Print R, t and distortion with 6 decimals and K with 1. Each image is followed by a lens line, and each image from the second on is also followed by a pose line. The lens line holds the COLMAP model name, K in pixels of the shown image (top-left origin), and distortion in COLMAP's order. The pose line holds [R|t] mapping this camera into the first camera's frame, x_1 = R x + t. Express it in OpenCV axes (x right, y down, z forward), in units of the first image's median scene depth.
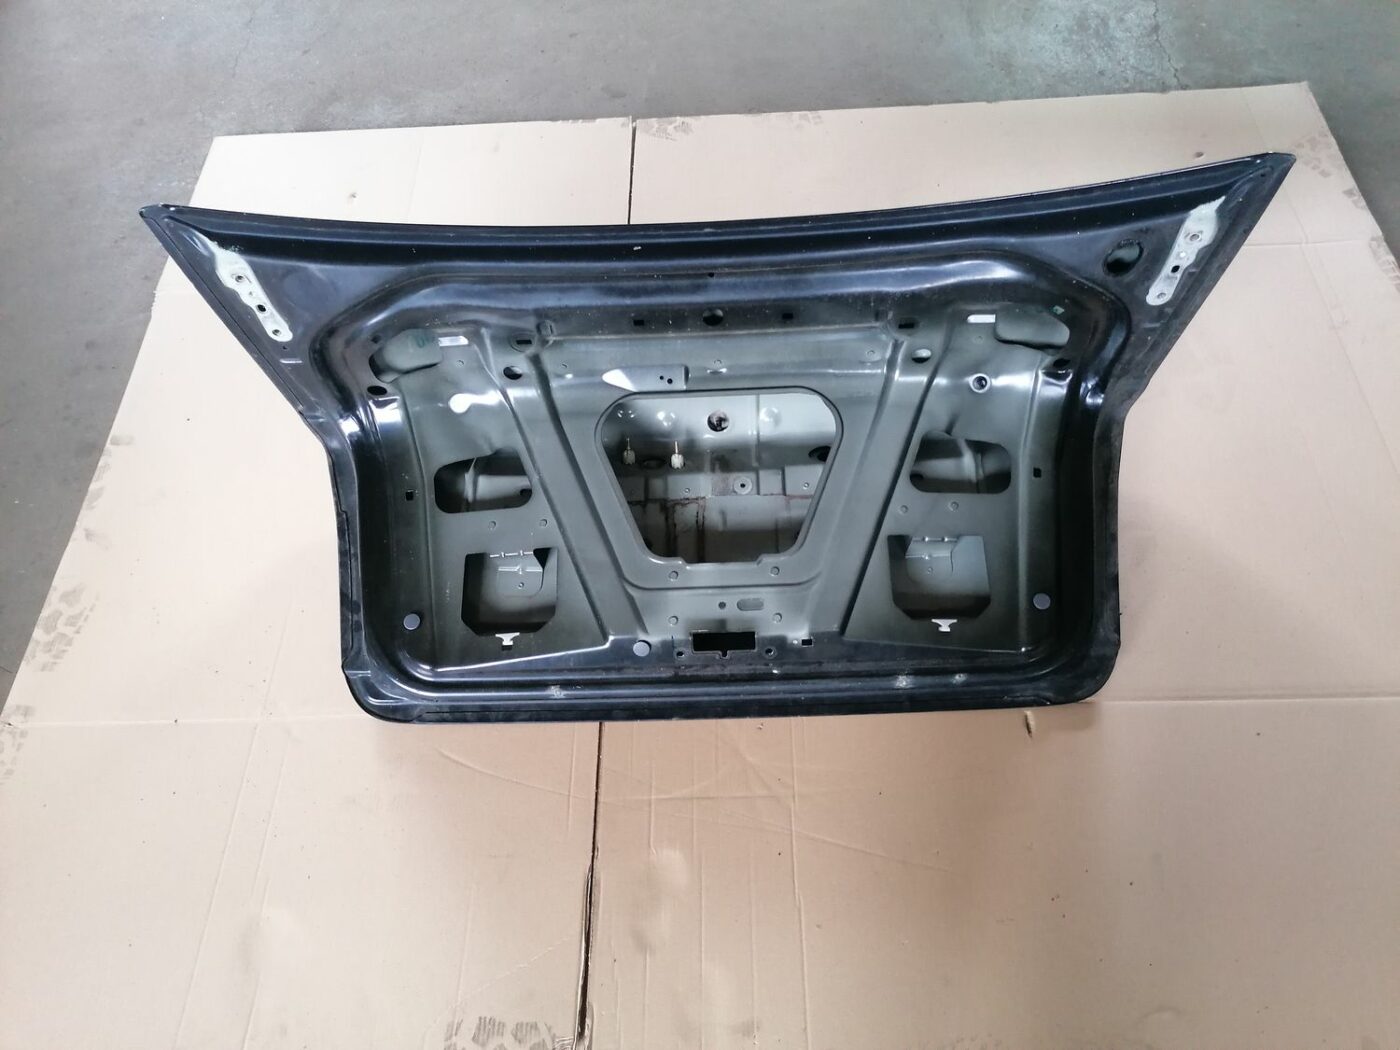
lens RADIAL K [[1070.6, 0, 735.9], [0, 1070.6, 543.1], [0, 0, 1]] dist [0.082189, -0.129262]
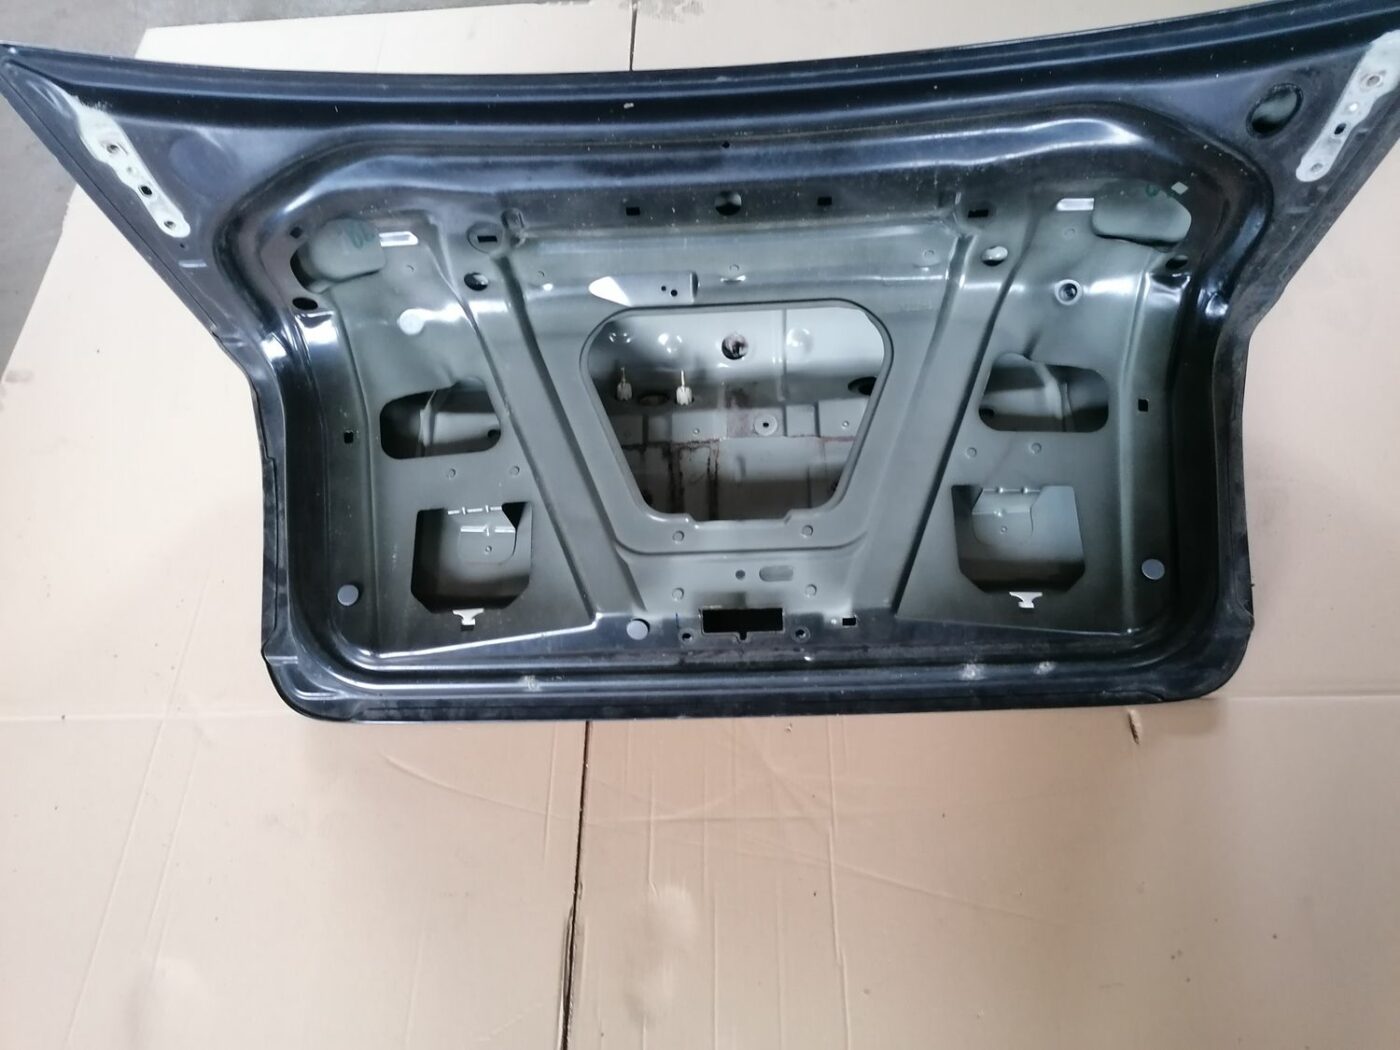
lens RADIAL K [[1070.6, 0, 735.9], [0, 1070.6, 543.1], [0, 0, 1]] dist [0.082189, -0.129262]
pose [[0.999889, -0.000350, -0.014902, -0.004265], [0.000738, 0.999661, 0.026040, 0.014481], [0.014888, -0.026048, 0.999550, 0.212627]]
